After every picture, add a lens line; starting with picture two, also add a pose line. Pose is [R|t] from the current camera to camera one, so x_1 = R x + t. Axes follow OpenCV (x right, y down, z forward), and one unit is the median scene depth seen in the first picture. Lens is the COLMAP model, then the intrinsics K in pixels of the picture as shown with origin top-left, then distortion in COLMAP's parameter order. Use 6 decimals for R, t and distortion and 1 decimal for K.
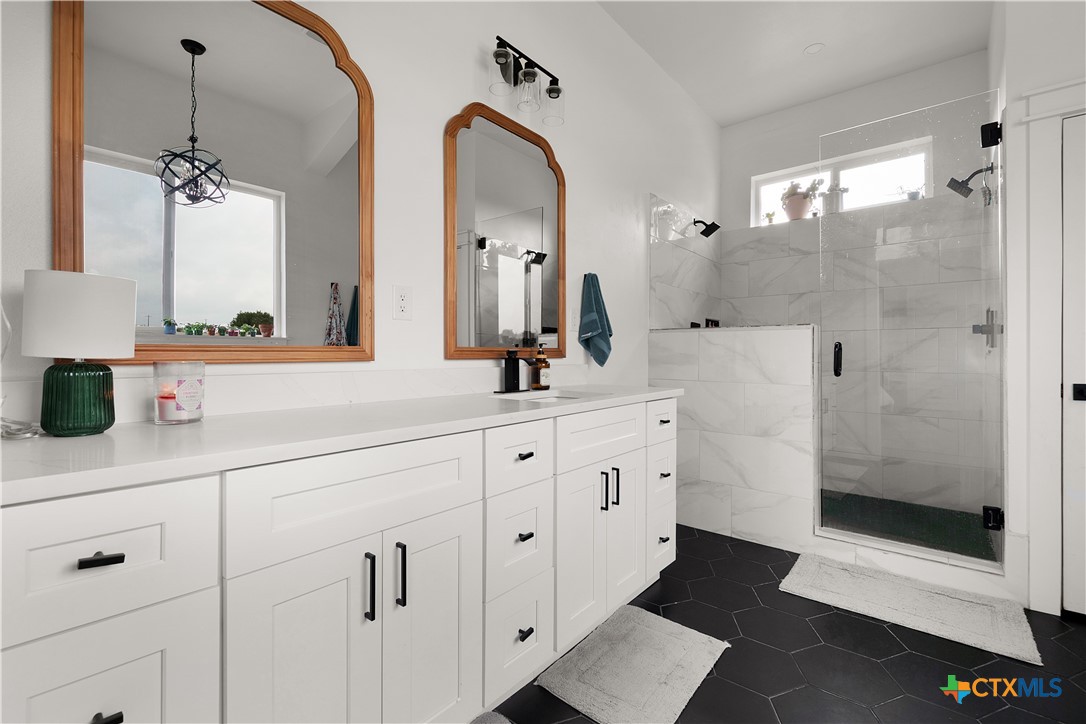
lens RADIAL K [[473.5, 0, 543.0], [0, 473.5, 362.0], [0, 0, 1]] dist [-0.001150, -0.000496]
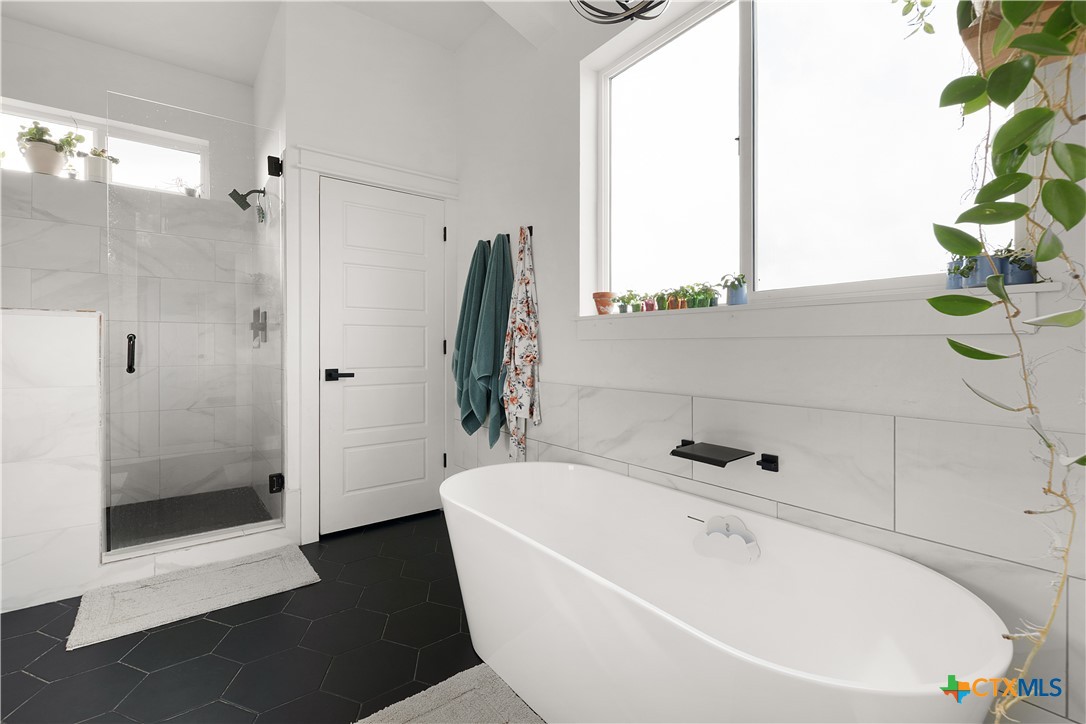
lens RADIAL K [[478.3, 0, 543.4], [0, 478.3, 355.2], [0, 0, 1]] dist [-0.000375, -0.001043]
pose [[0.211535, -0.013540, 0.977277, -0.085348], [0.015121, 0.999830, 0.010580, -0.000325], [-0.977254, 0.012539, 0.211703, 0.058619]]
